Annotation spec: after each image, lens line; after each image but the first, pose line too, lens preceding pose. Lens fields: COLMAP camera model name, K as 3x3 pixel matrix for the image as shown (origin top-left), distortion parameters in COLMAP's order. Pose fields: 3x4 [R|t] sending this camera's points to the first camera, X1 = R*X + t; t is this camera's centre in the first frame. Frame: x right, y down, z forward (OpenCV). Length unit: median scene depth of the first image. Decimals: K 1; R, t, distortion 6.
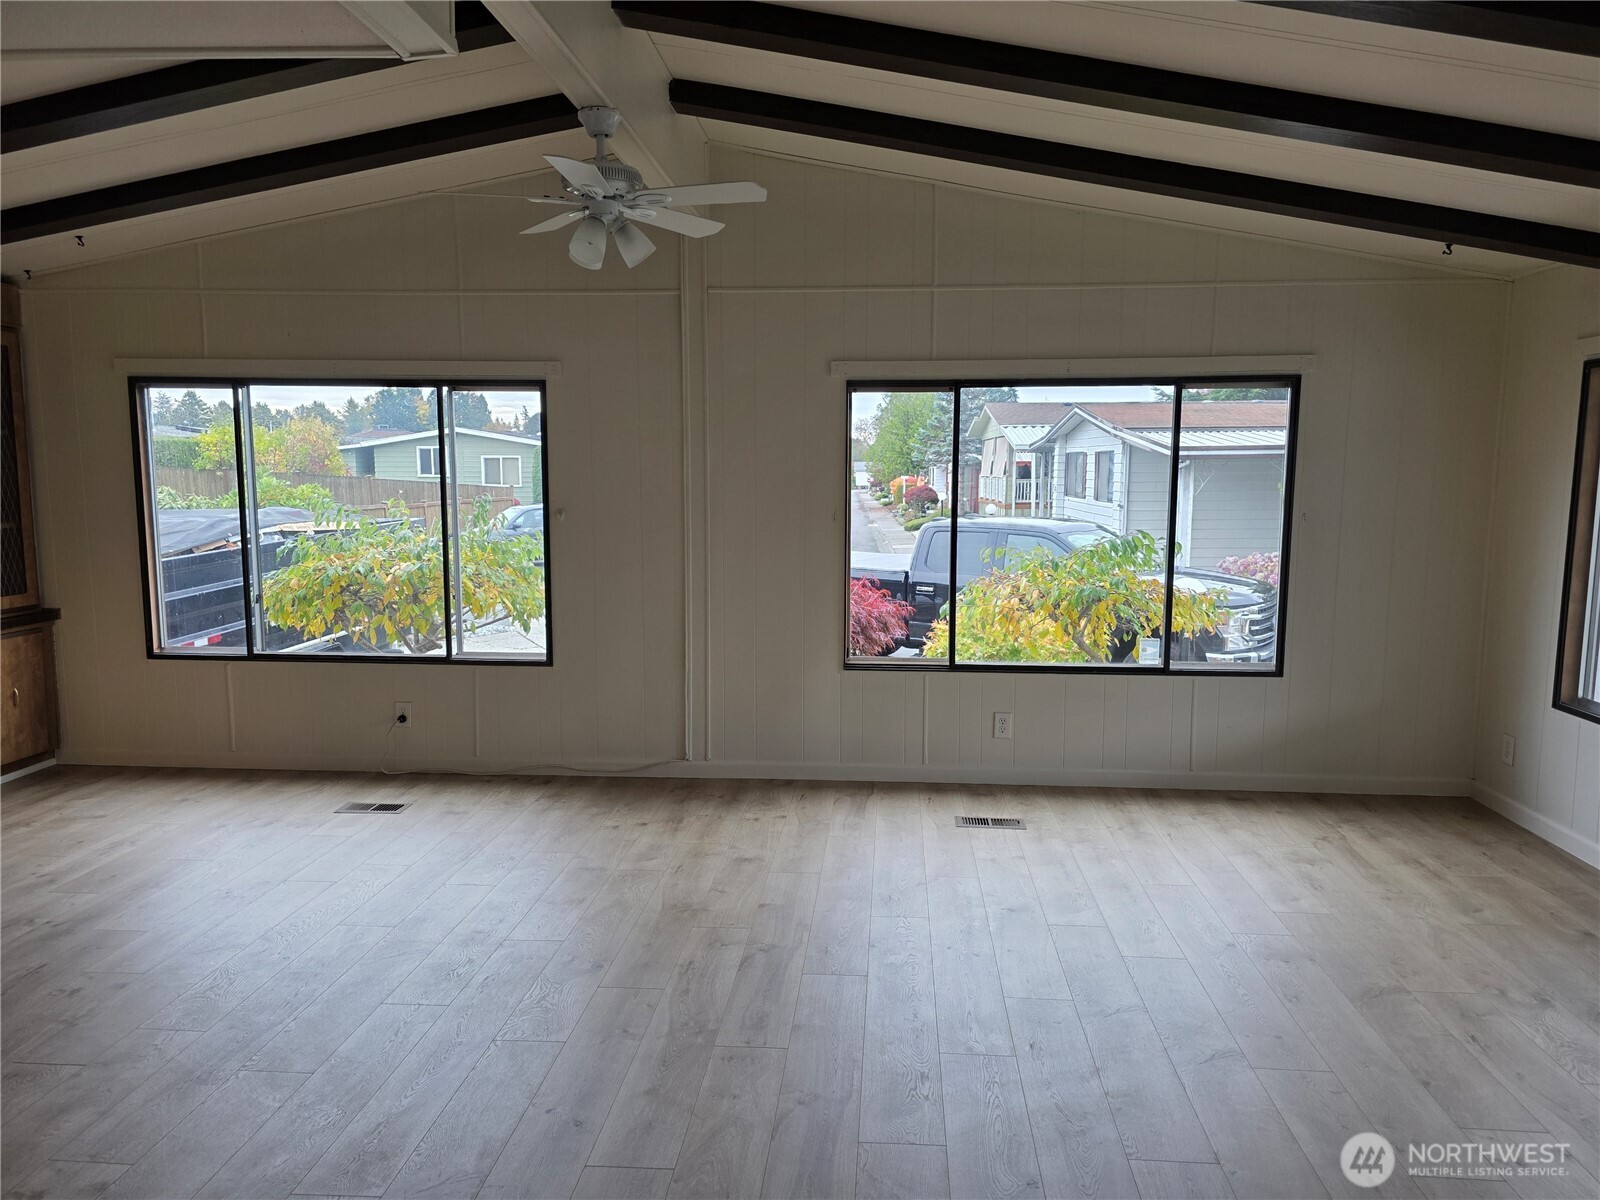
lens RADIAL K [[1061.9, 0, 824.6], [0, 1061.9, 593.1], [0, 0, 1]] dist [0.059075, -0.053556]
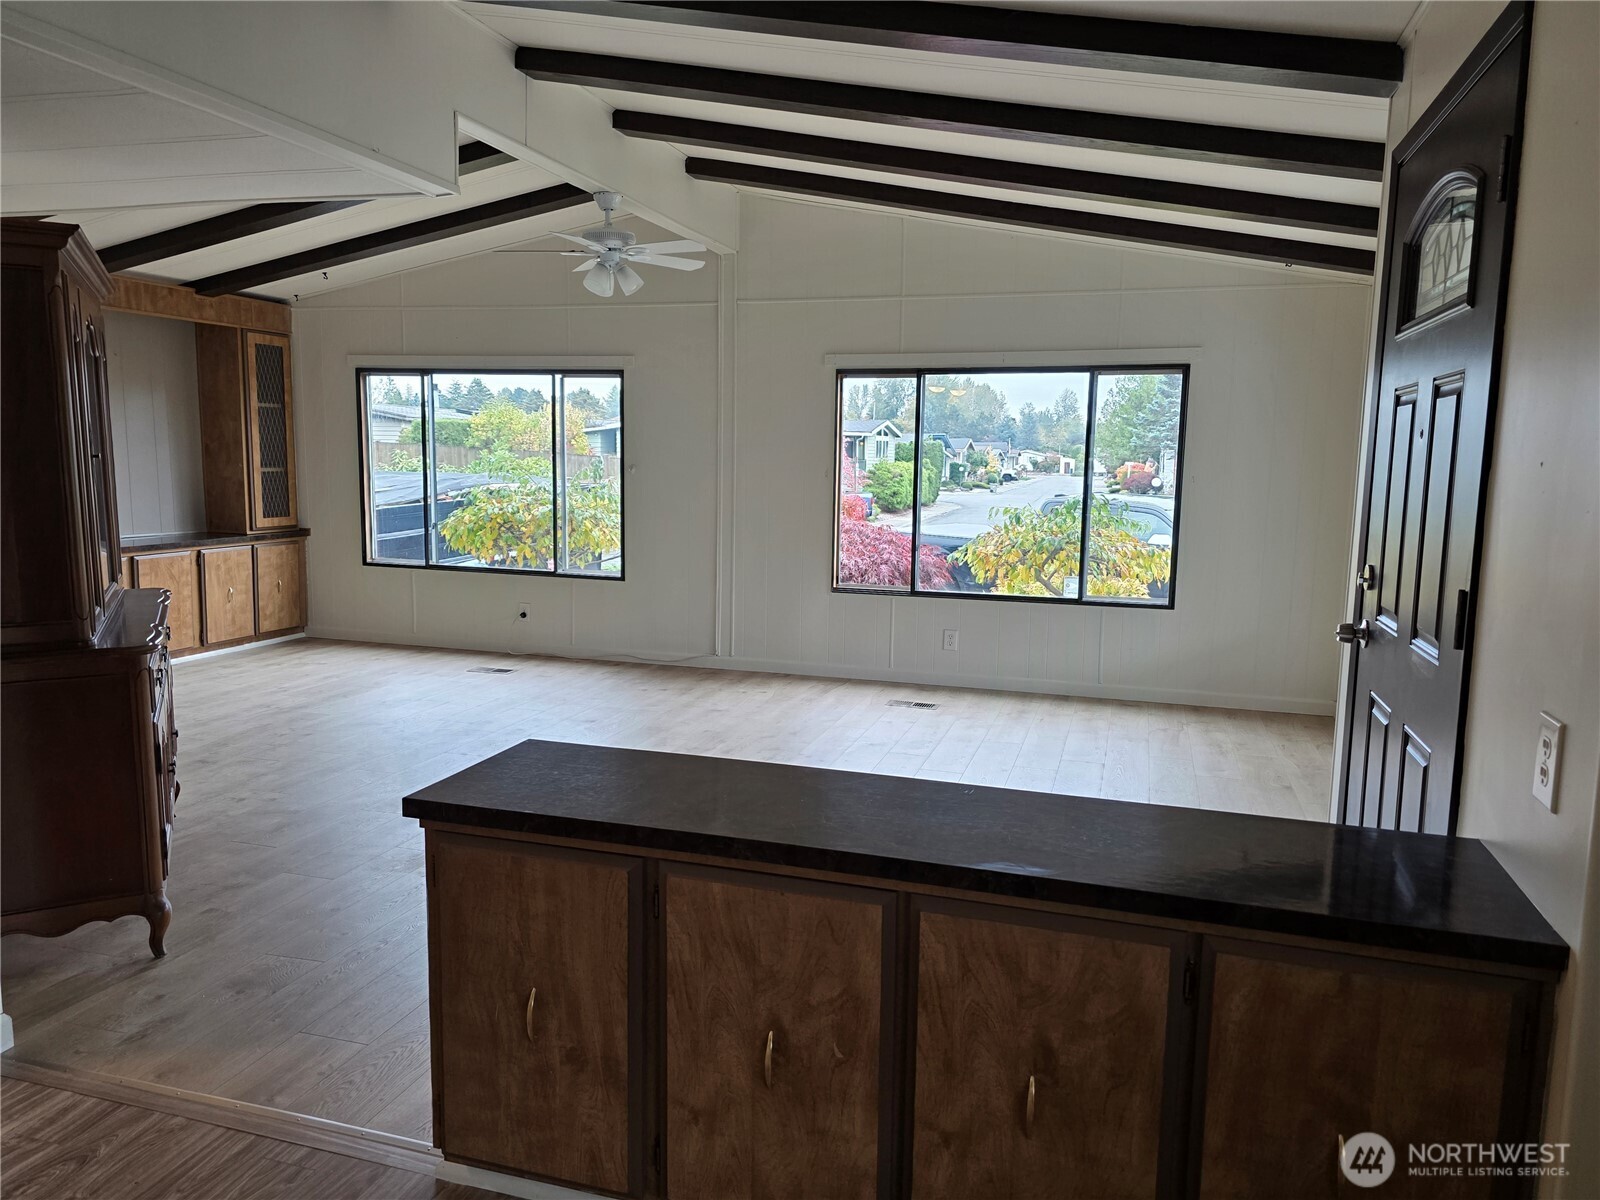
lens RADIAL K [[1061.9, 0, 823.3], [0, 1061.9, 583.7], [0, 0, 1]] dist [0.059075, -0.053556]
pose [[0.976661, 0.039306, -0.211158, 0.289017], [-0.038243, 0.999227, 0.009119, 0.052213], [0.211353, -0.000831, 0.977409, -0.280633]]
